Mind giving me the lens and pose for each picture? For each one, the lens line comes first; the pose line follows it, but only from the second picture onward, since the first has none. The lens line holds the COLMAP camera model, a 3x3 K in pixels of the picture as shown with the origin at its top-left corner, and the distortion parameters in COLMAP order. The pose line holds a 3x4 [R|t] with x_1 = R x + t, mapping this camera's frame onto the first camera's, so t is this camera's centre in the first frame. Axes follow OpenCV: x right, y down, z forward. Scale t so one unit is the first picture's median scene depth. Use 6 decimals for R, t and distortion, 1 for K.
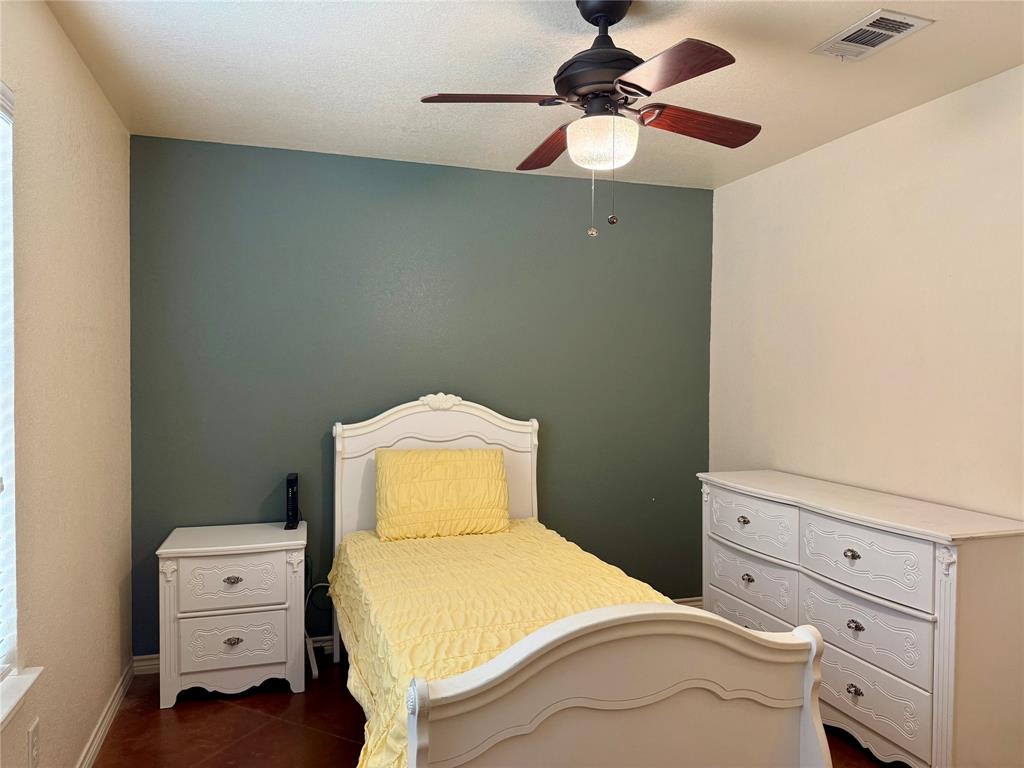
lens RADIAL K [[724.0, 0, 509.8], [0, 724.0, 386.7], [0, 0, 1]] dist [0.046835, -0.055672]
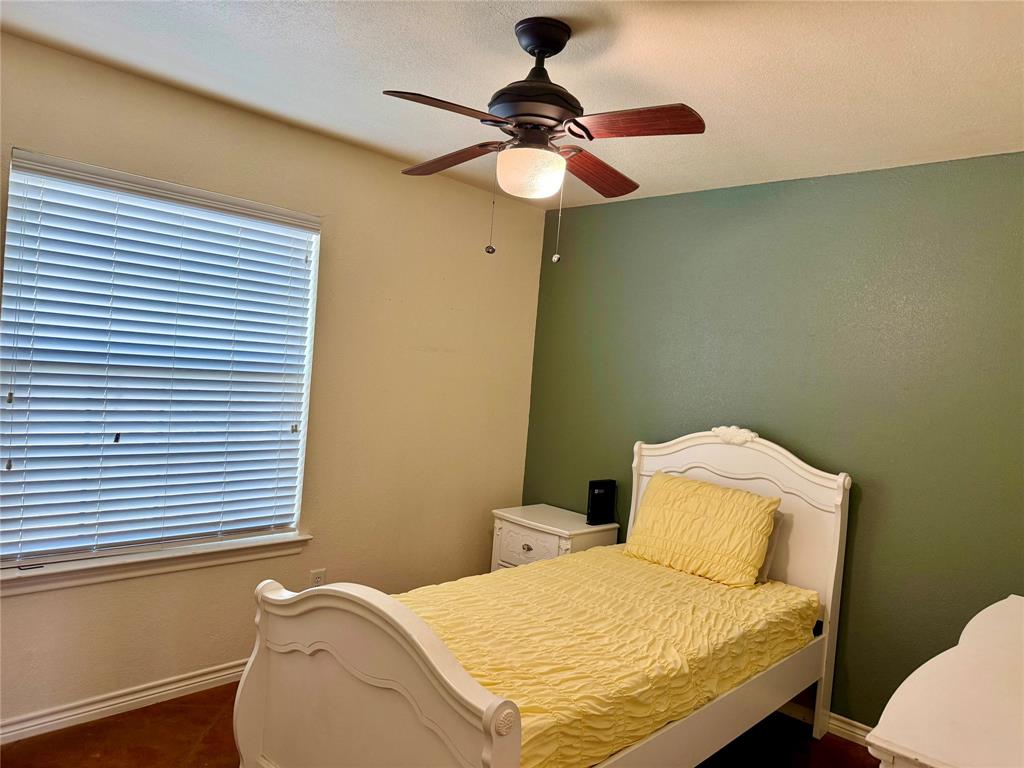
lens RADIAL K [[724.0, 0, 507.4], [0, 724.0, 382.9], [0, 0, 1]] dist [0.046835, -0.055672]
pose [[0.437630, 0.054461, -0.897504, 0.635385], [-0.094313, 0.995438, 0.014416, -0.033785], [0.894195, 0.078338, 0.440770, 0.326823]]
